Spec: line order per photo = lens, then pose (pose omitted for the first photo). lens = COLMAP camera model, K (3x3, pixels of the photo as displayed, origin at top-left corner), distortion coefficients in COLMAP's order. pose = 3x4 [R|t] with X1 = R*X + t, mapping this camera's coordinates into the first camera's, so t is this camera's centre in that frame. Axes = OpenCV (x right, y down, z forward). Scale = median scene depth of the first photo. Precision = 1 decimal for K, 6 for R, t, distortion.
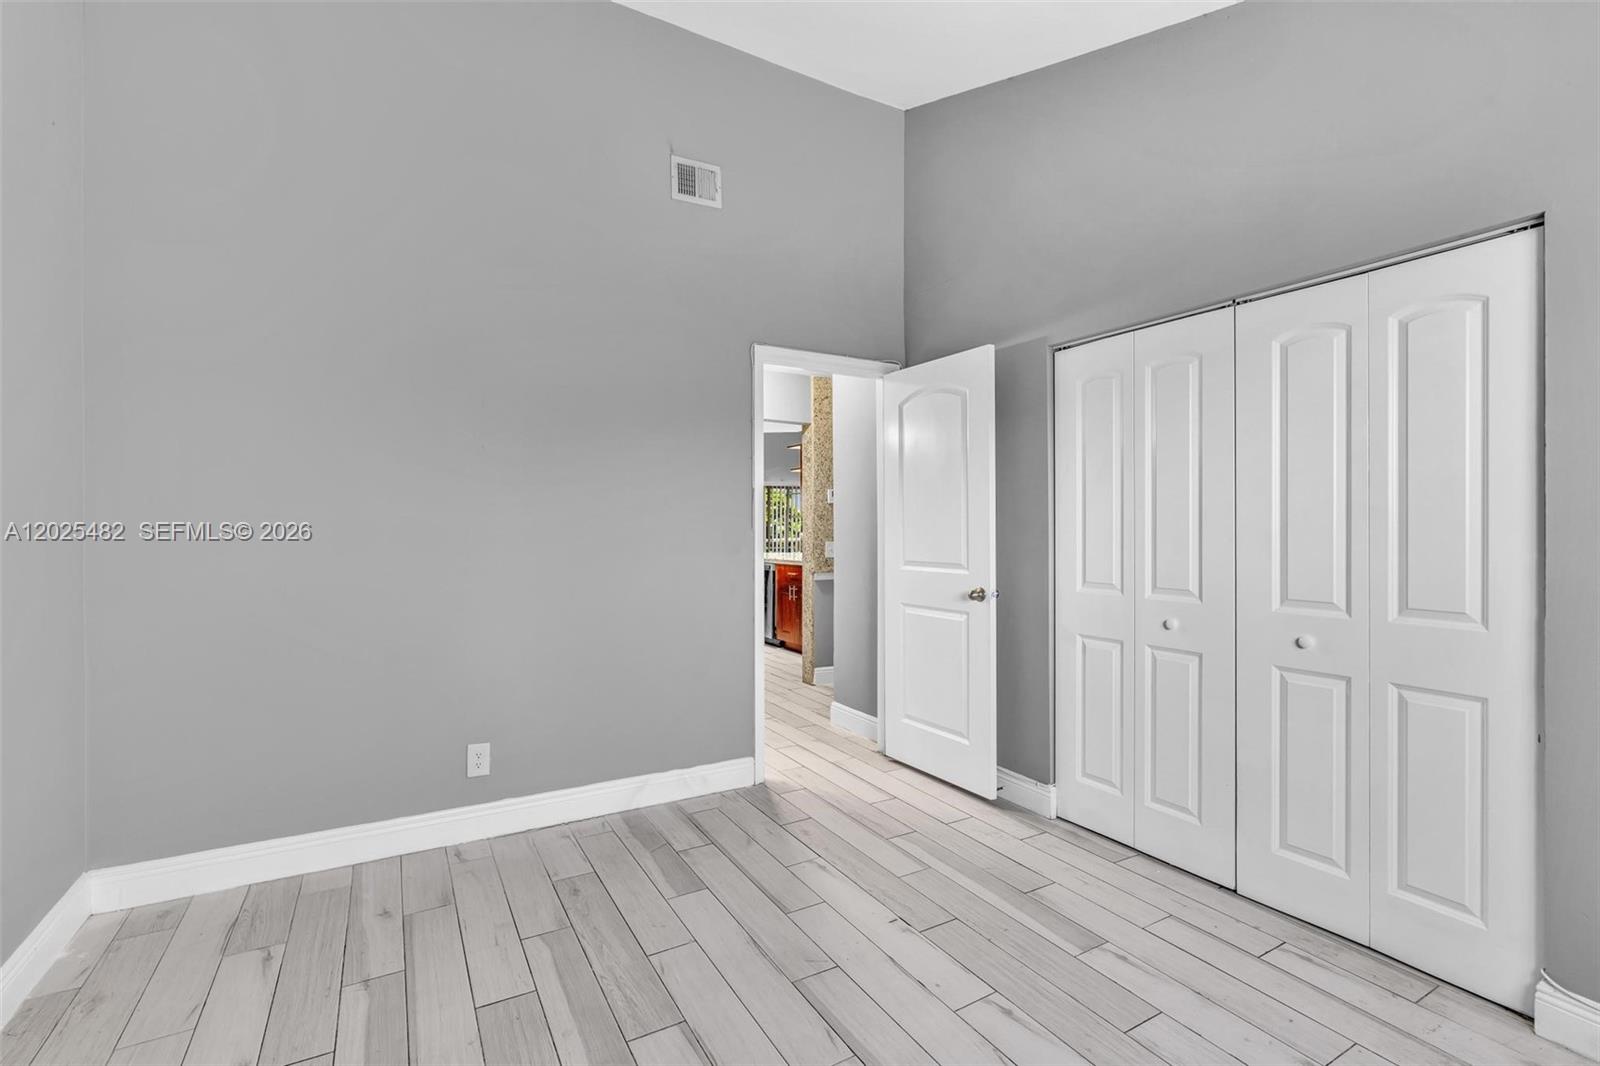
lens RADIAL K [[729.6, 0, 802.8], [0, 729.6, 527.9], [0, 0, 1]] dist [-0.000075, 0.000140]
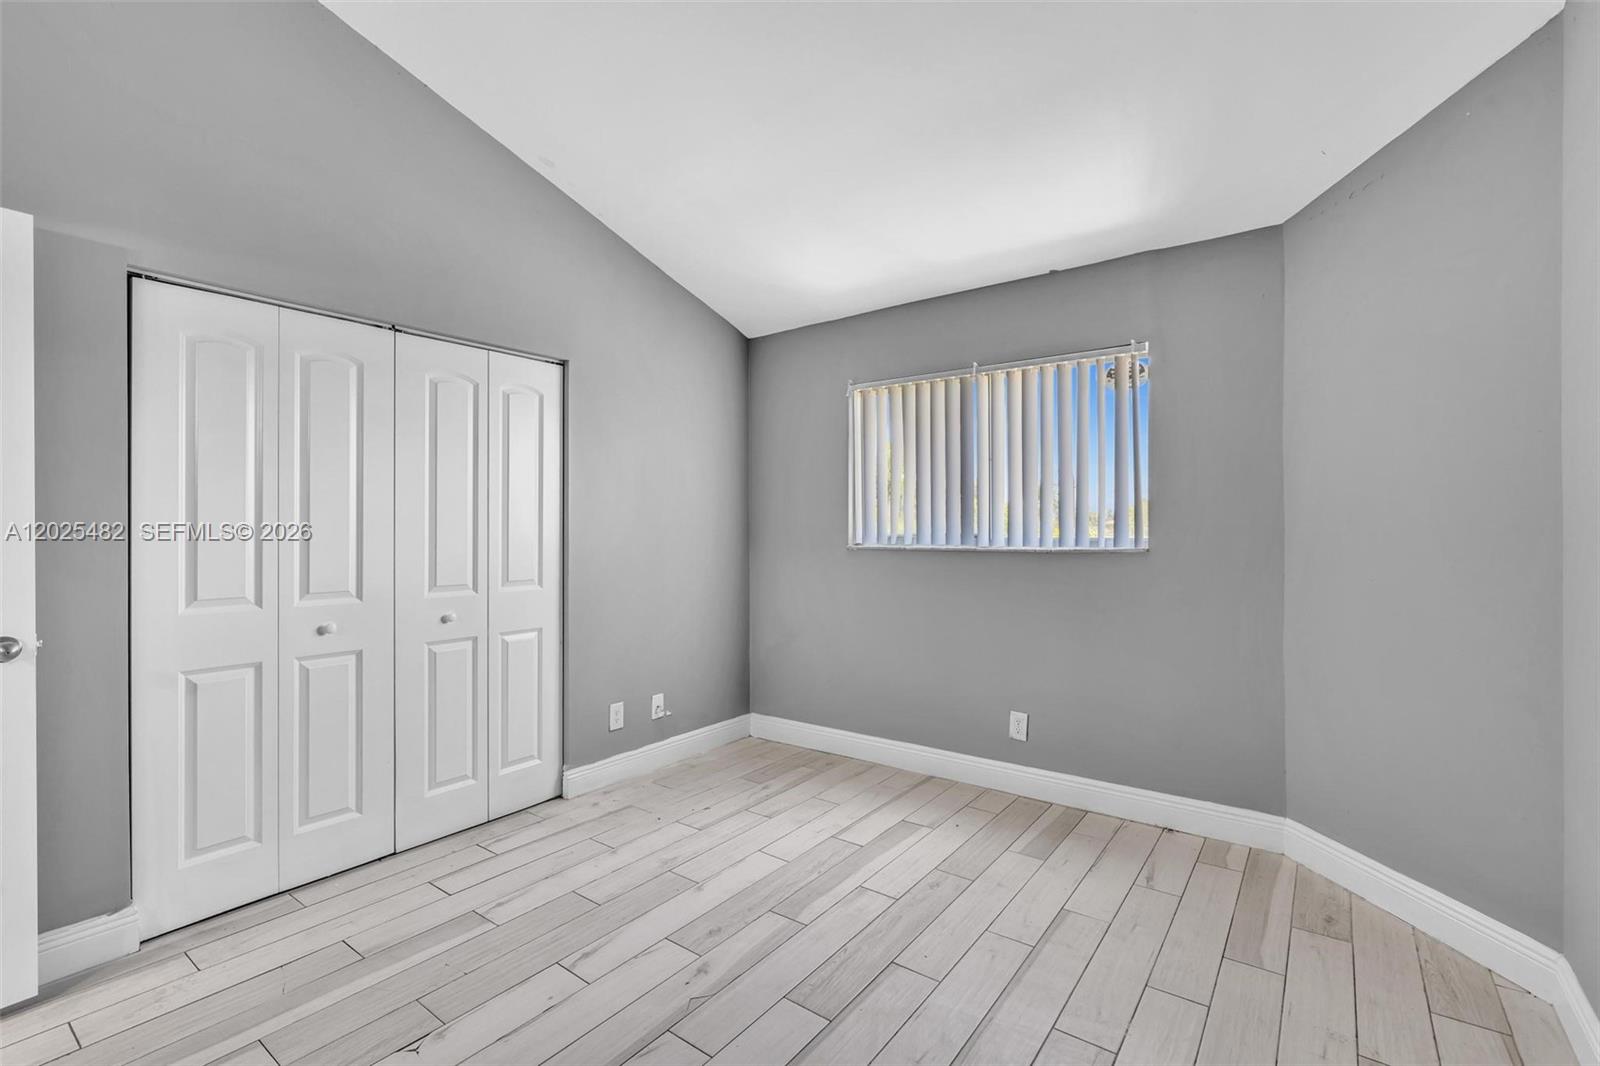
lens RADIAL K [[702.1, 0, 800.0], [0, 702.1, 533.0], [0, 0, 1]] dist [-0.012997, 0.005067]
pose [[-0.397291, -0.001514, 0.917691, -0.633593], [0.005839, 0.999974, 0.004178, 0.005234], [-0.917674, 0.007018, -0.397272, 0.842217]]
